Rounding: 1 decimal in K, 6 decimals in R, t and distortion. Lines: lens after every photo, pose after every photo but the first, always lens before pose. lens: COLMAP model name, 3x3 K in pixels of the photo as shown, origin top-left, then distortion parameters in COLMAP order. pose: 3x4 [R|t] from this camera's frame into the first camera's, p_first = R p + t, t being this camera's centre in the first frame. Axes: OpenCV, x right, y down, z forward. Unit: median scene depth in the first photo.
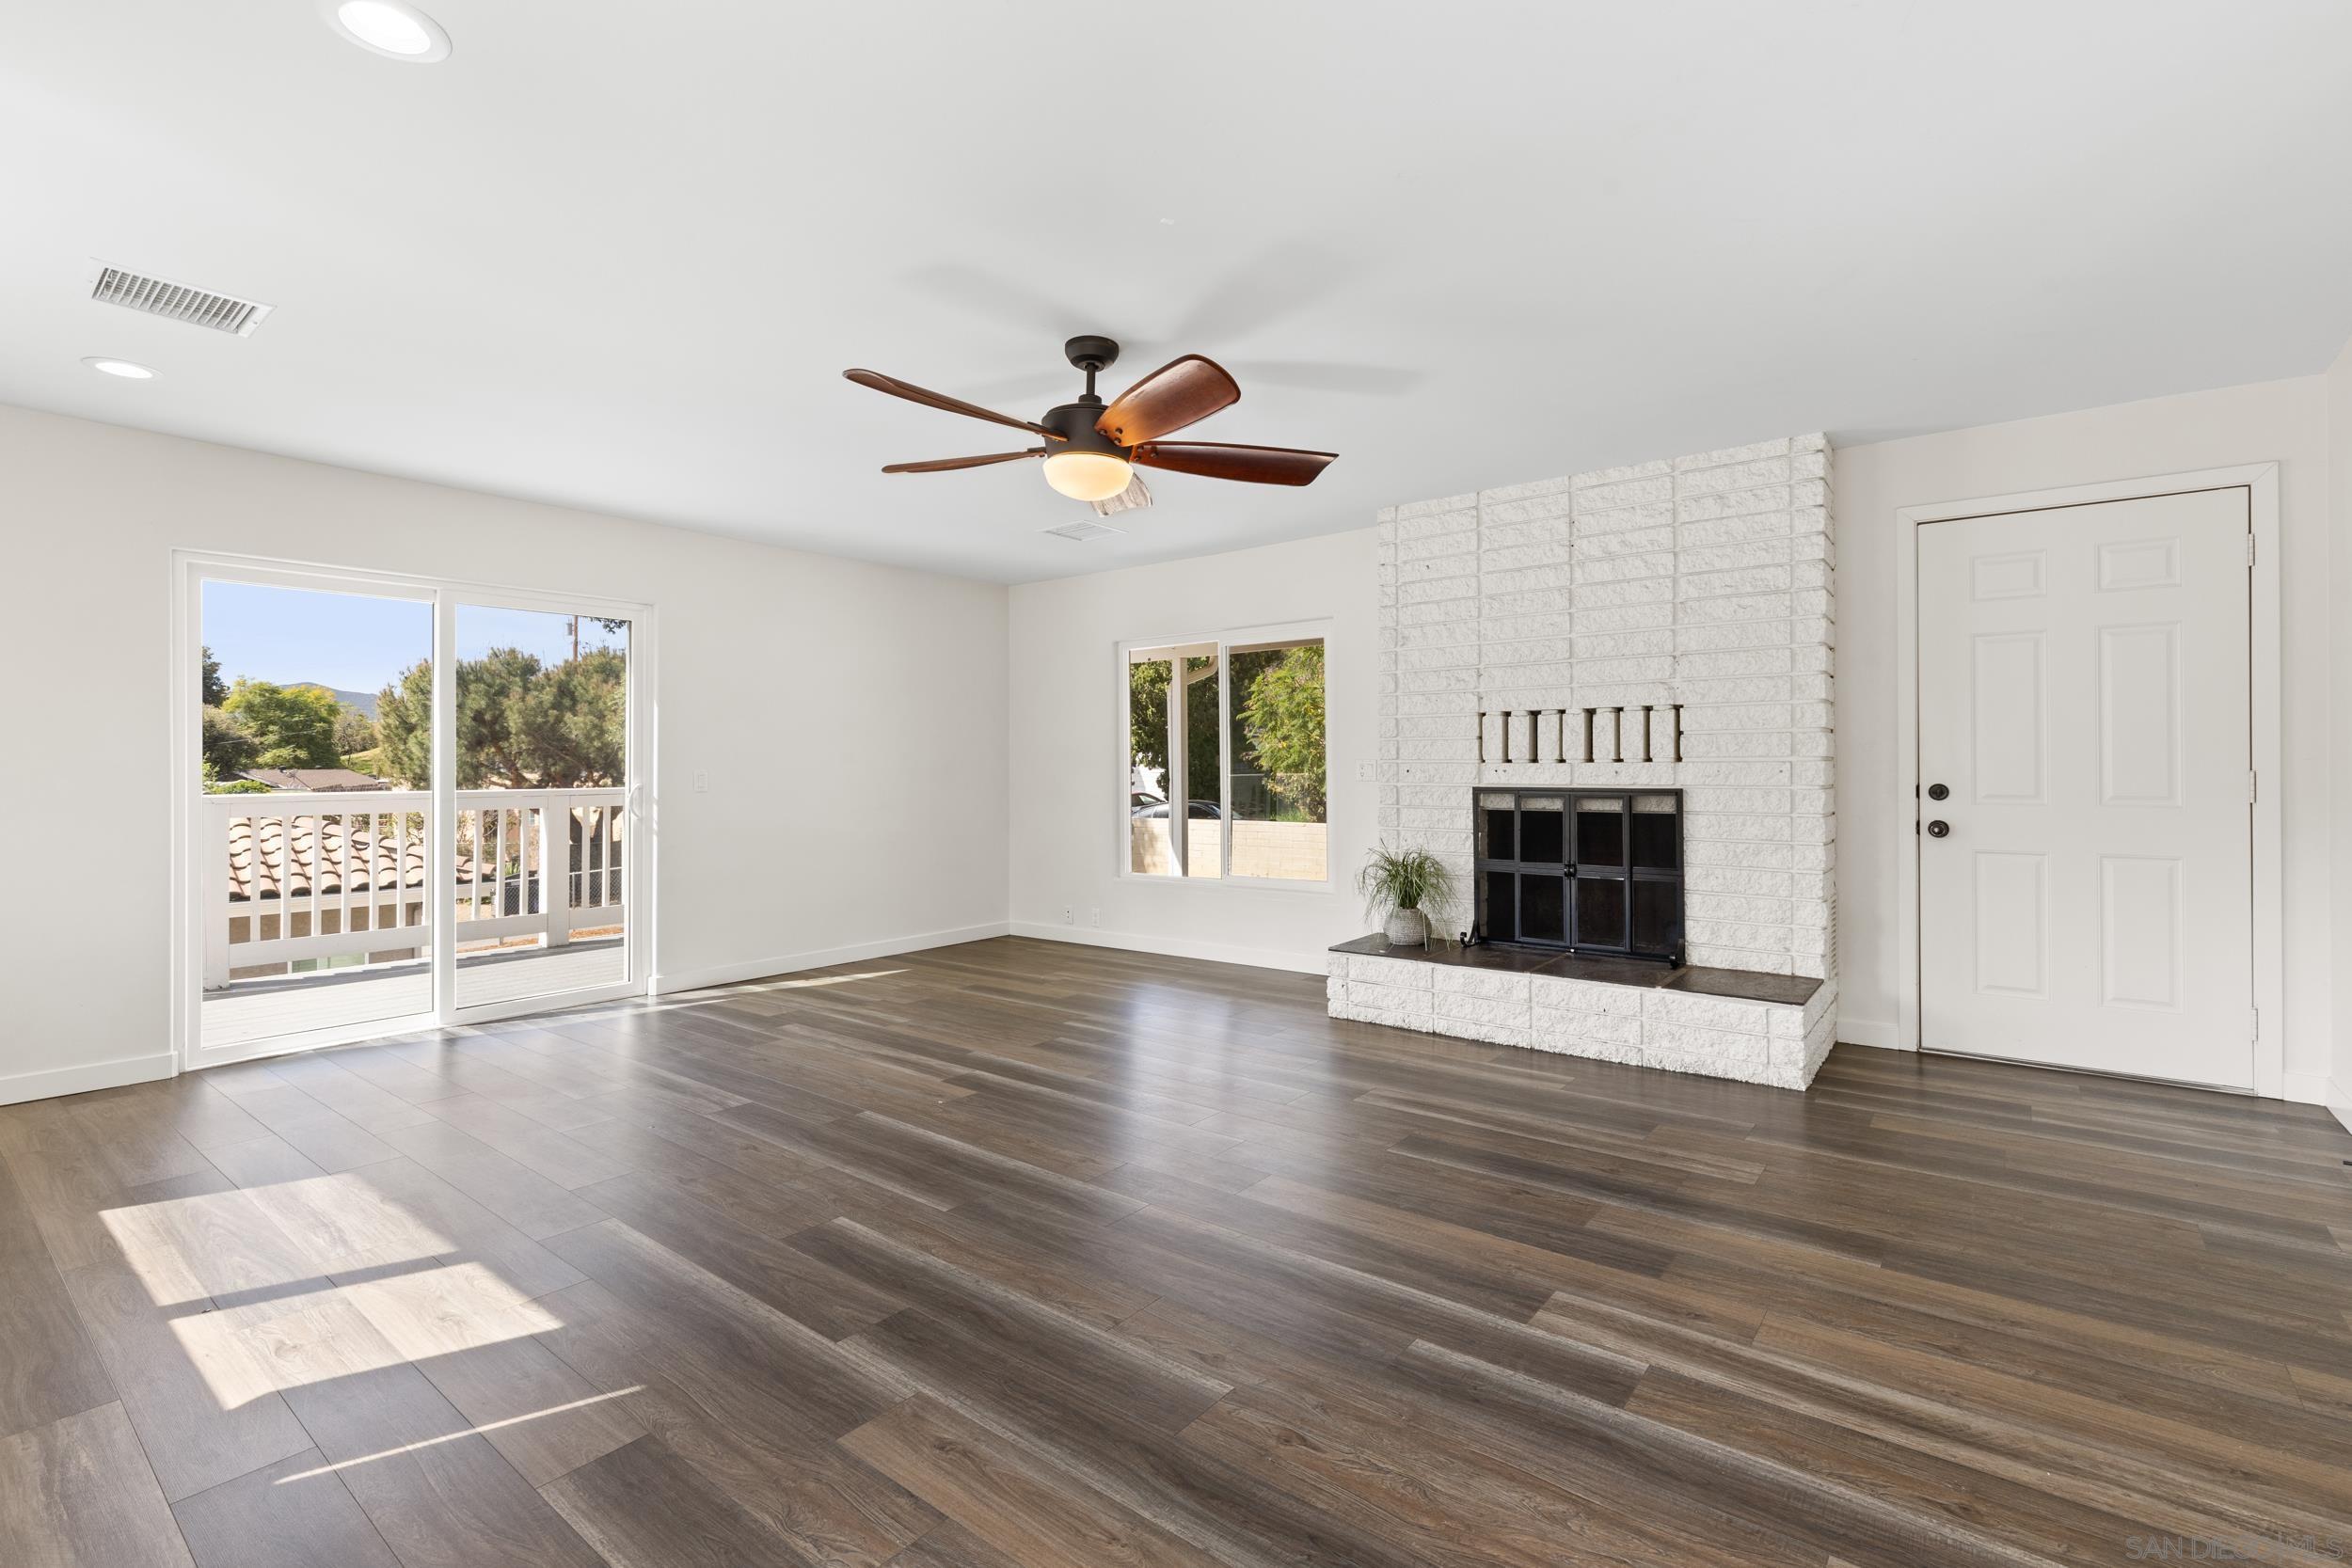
lens RADIAL K [[1054.5, 0, 1187.0], [0, 1054.5, 774.9], [0, 0, 1]] dist [0.004456, -0.000192]
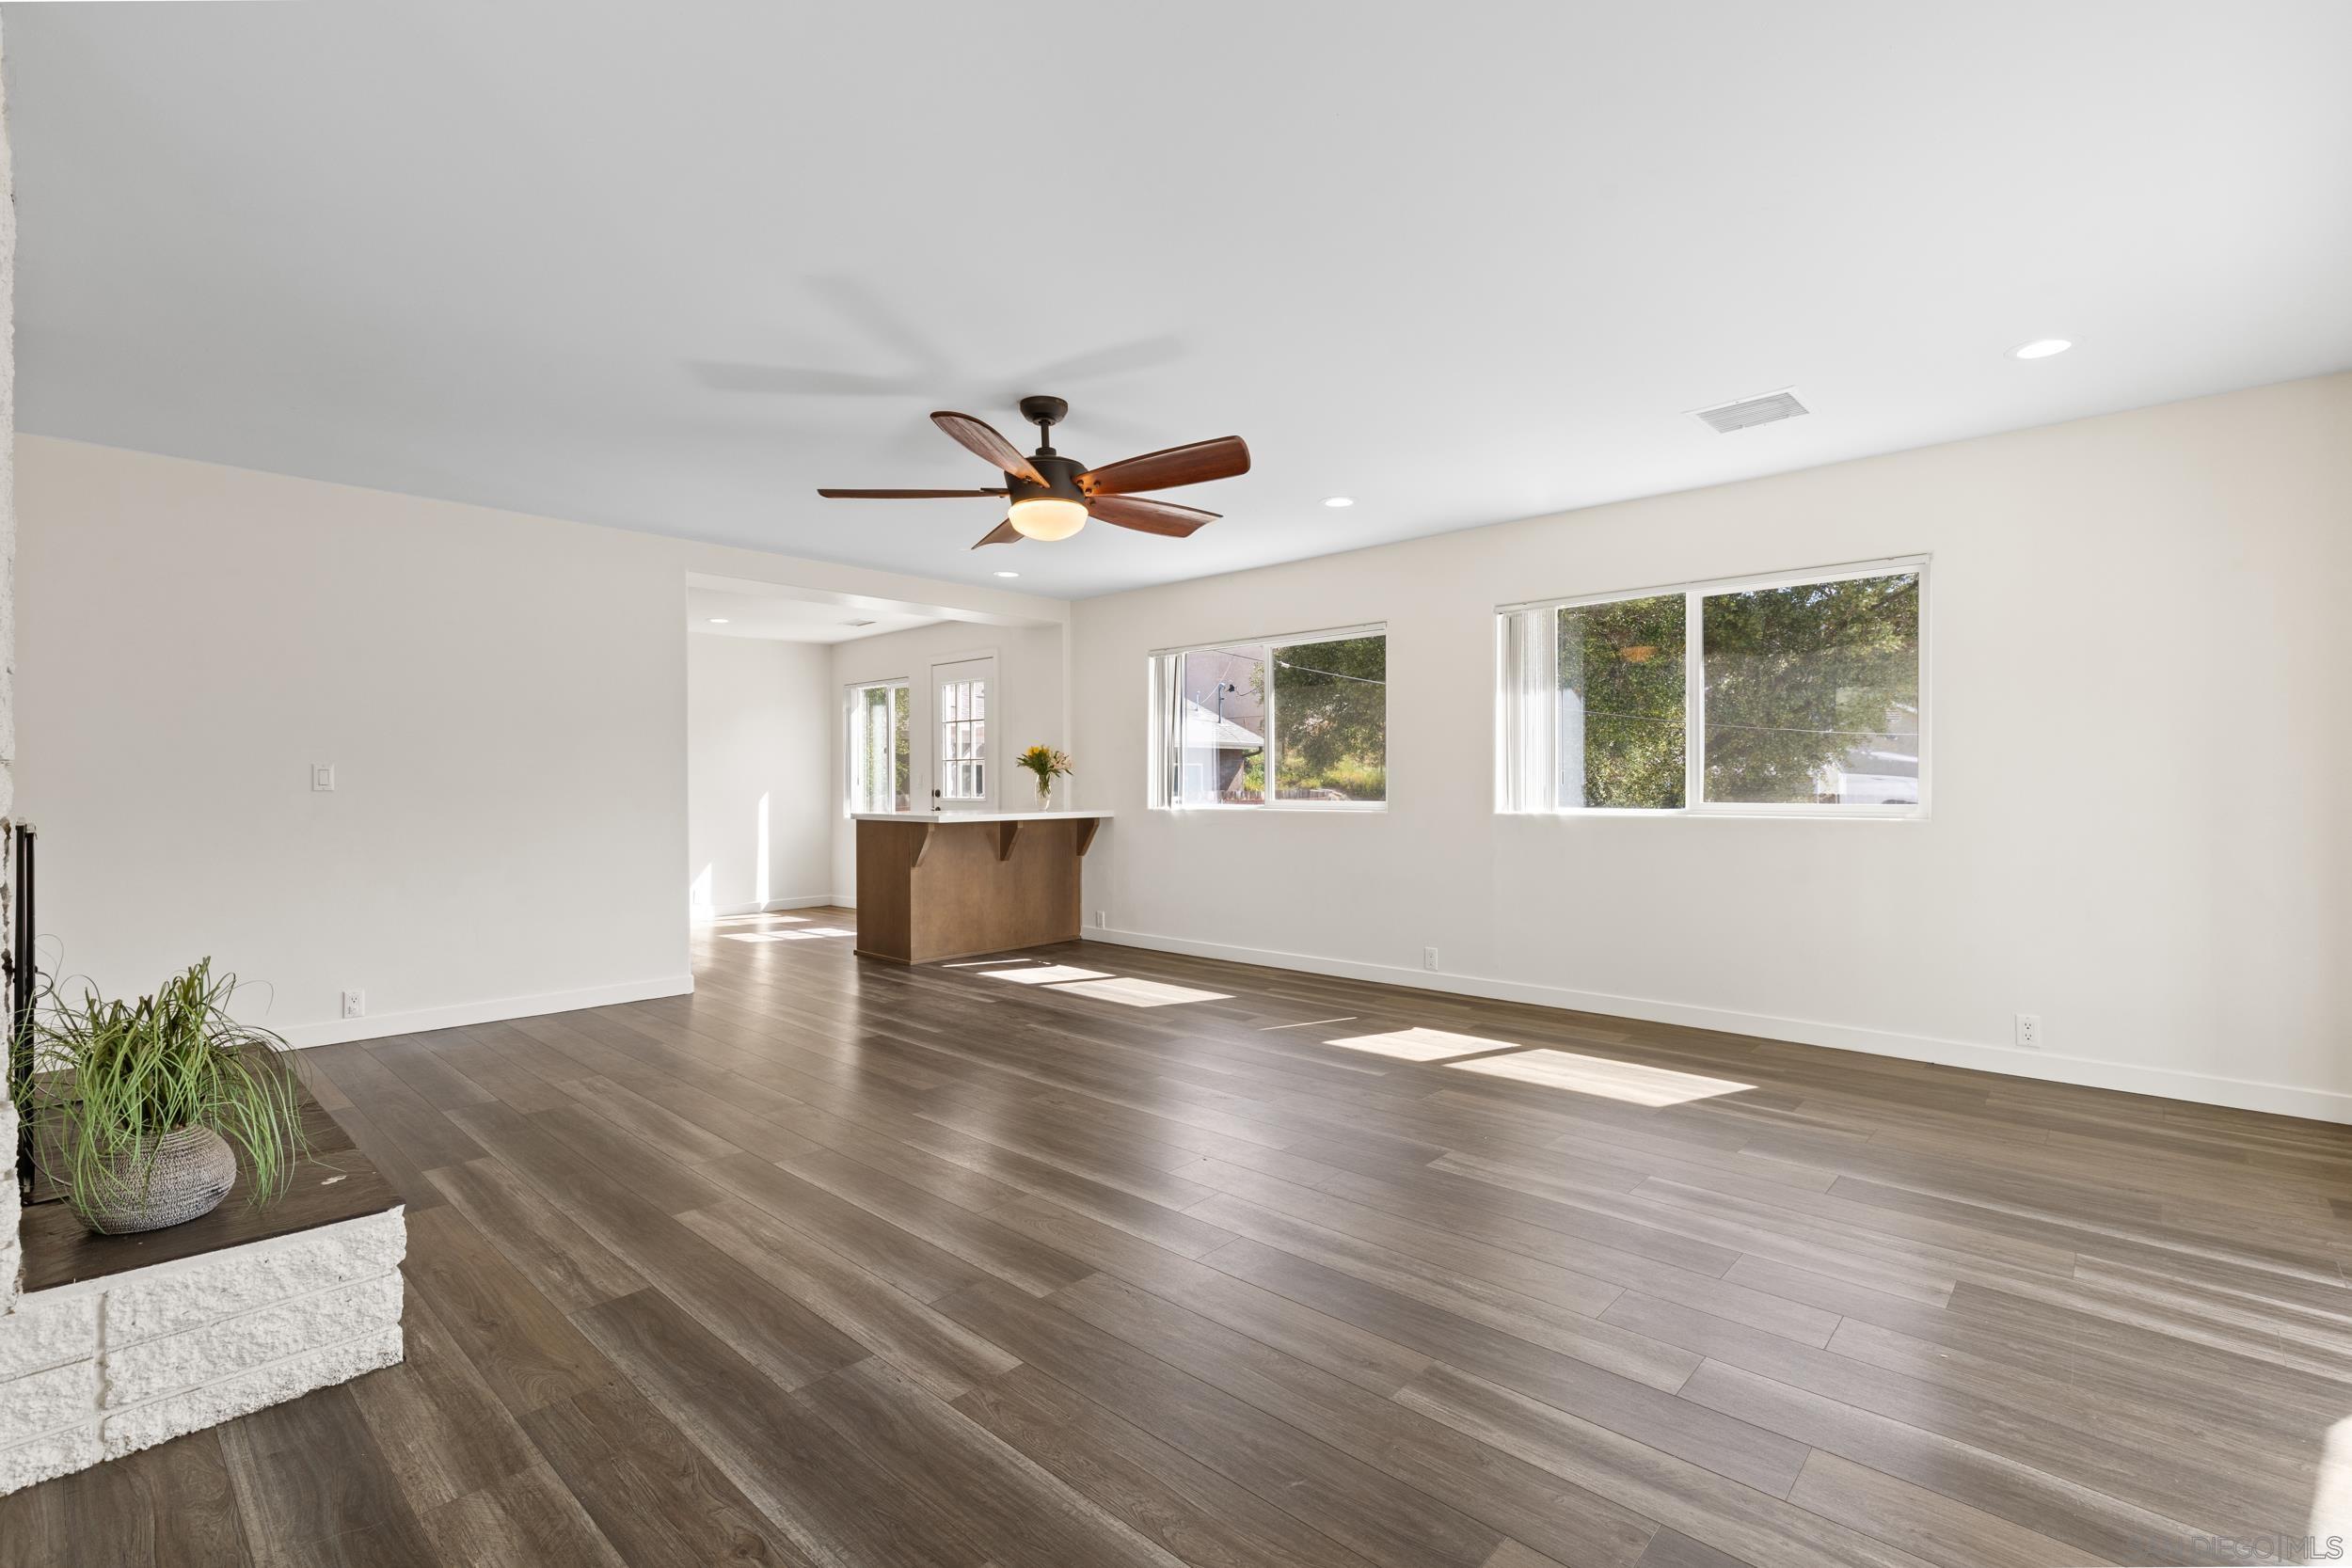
lens RADIAL K [[1059.2, 0, 1179.8], [0, 1059.2, 786.5], [0, 0, 1]] dist [0.002518, -0.000008]
pose [[-0.996185, 0.007834, 0.086911, -0.240433], [0.008351, 0.999949, 0.005594, -0.000781], [-0.086863, 0.006298, -0.996200, 1.545233]]
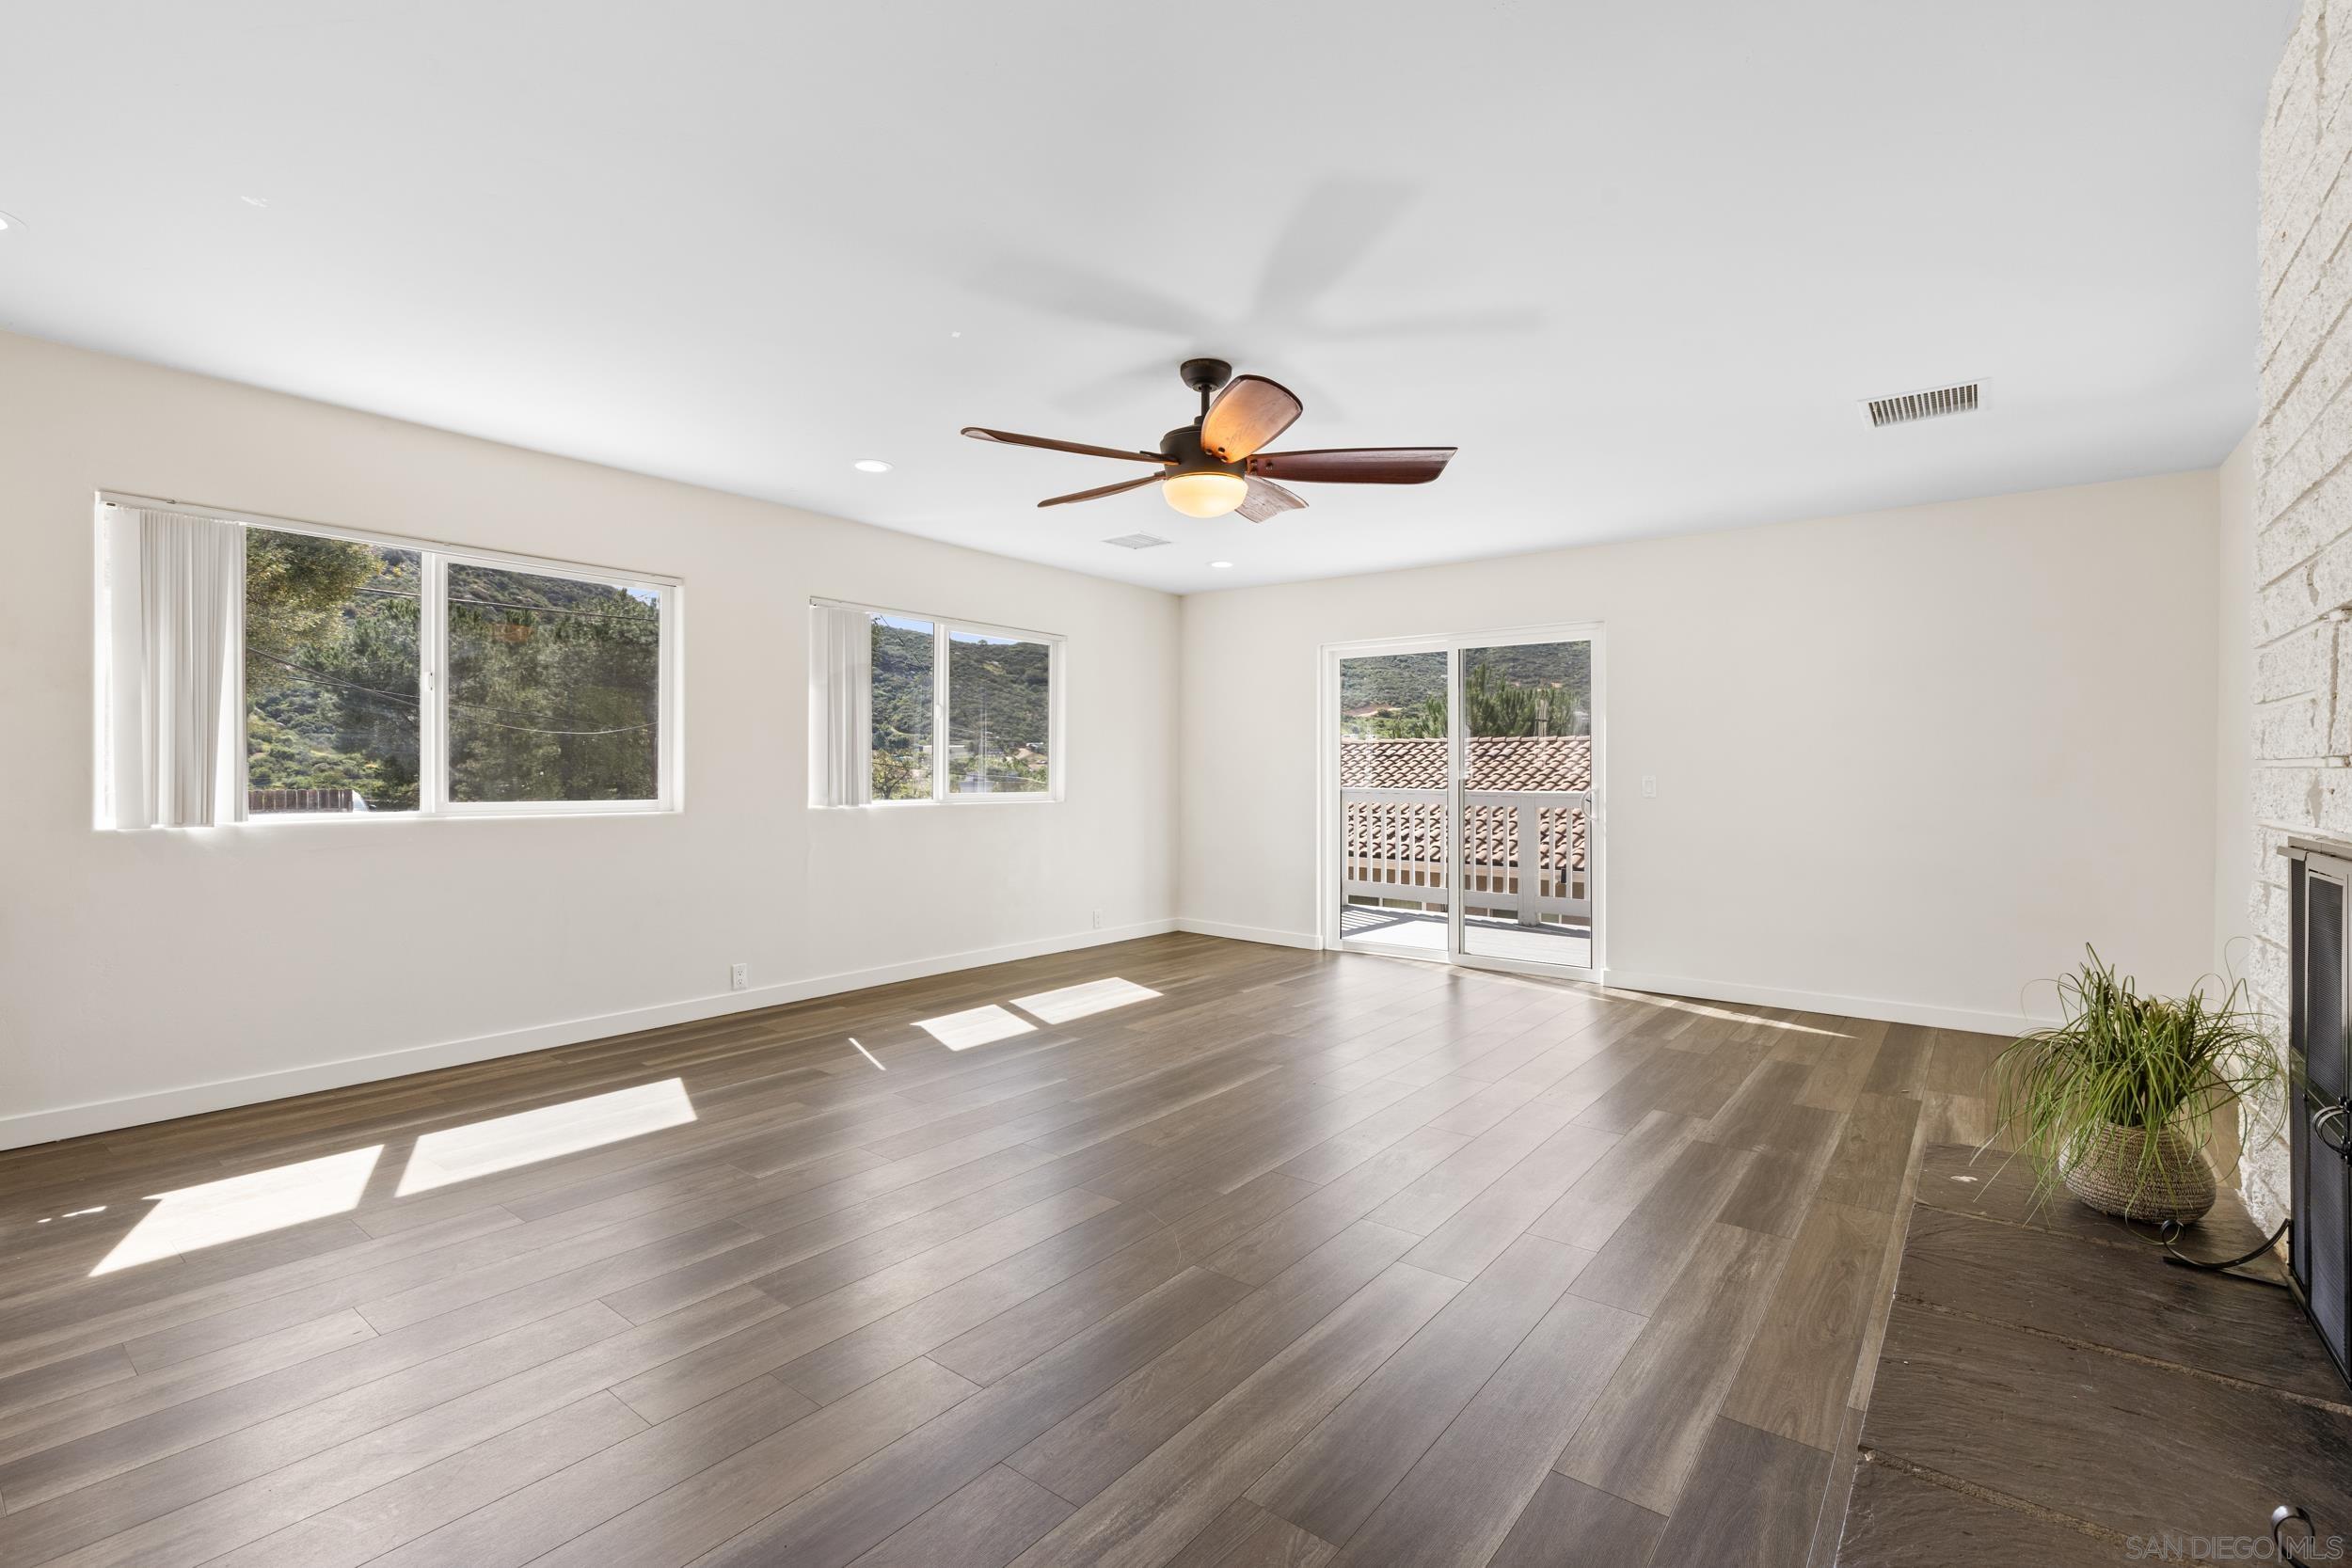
lens RADIAL K [[1054.5, 0, 1187.0], [0, 1054.5, 774.9], [0, 0, 1]] dist [0.004456, -0.000192]
pose [[0.002483, 0.004644, -0.999986, 0.698387], [-0.008395, 0.999954, 0.004623, -0.007725], [0.999962, 0.008383, 0.002522, 0.714471]]
